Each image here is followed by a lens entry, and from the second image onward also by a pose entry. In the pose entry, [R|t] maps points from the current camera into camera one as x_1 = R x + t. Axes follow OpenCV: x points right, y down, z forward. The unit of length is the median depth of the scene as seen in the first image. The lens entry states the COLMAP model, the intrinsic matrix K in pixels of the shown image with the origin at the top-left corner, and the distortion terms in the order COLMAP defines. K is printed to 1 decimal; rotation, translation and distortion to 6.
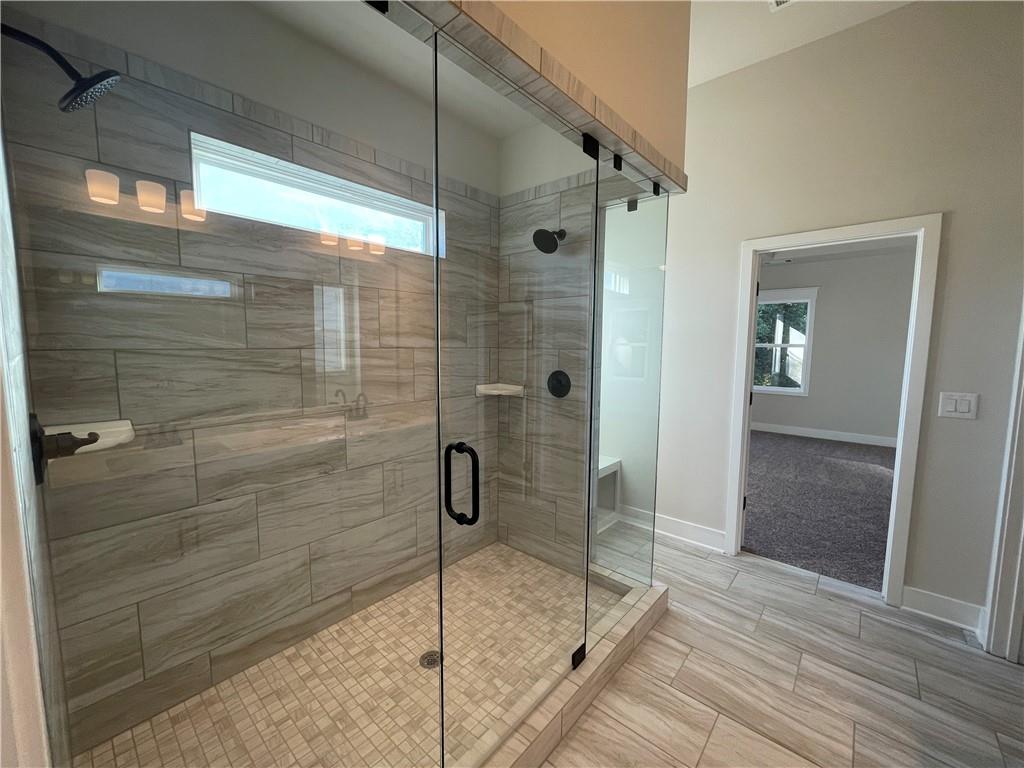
lens RADIAL K [[412.9, 0, 510.8], [0, 412.9, 383.9], [0, 0, 1]] dist [-0.001024, -0.000501]
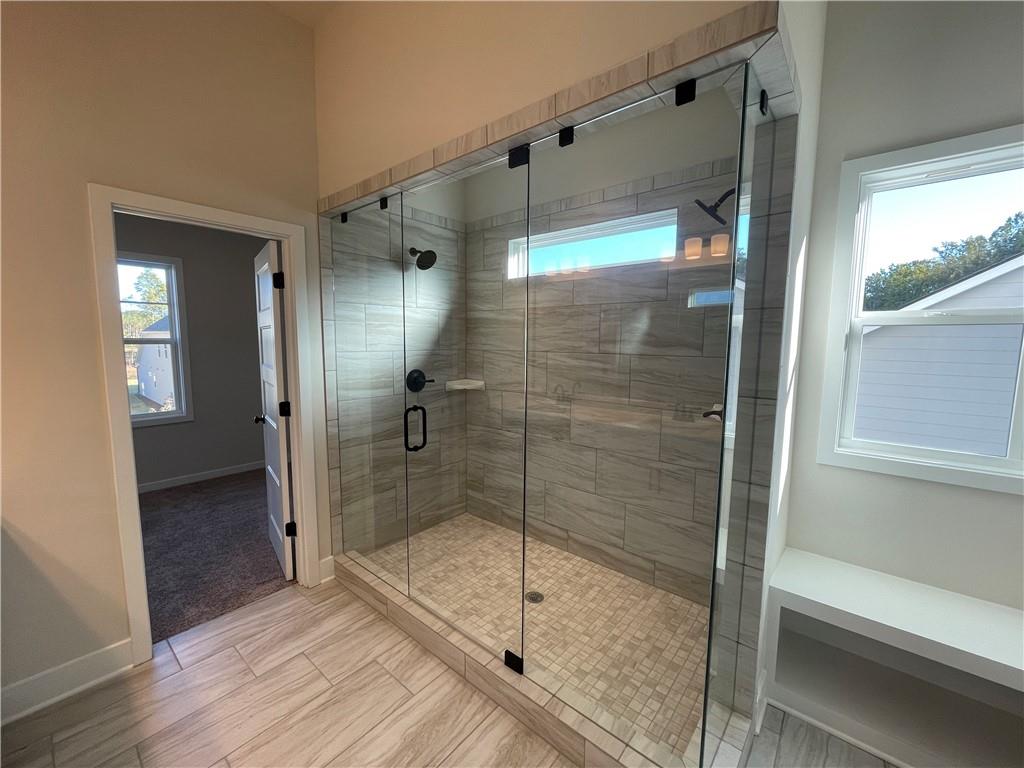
lens RADIAL K [[412.9, 0, 512.2], [0, 412.9, 383.2], [0, 0, 1]] dist [-0.001024, -0.000501]
pose [[0.028630, 0.097915, -0.994783, 0.976682], [-0.109019, 0.989560, 0.094263, -0.096389], [0.993627, 0.105752, 0.039006, 0.784488]]
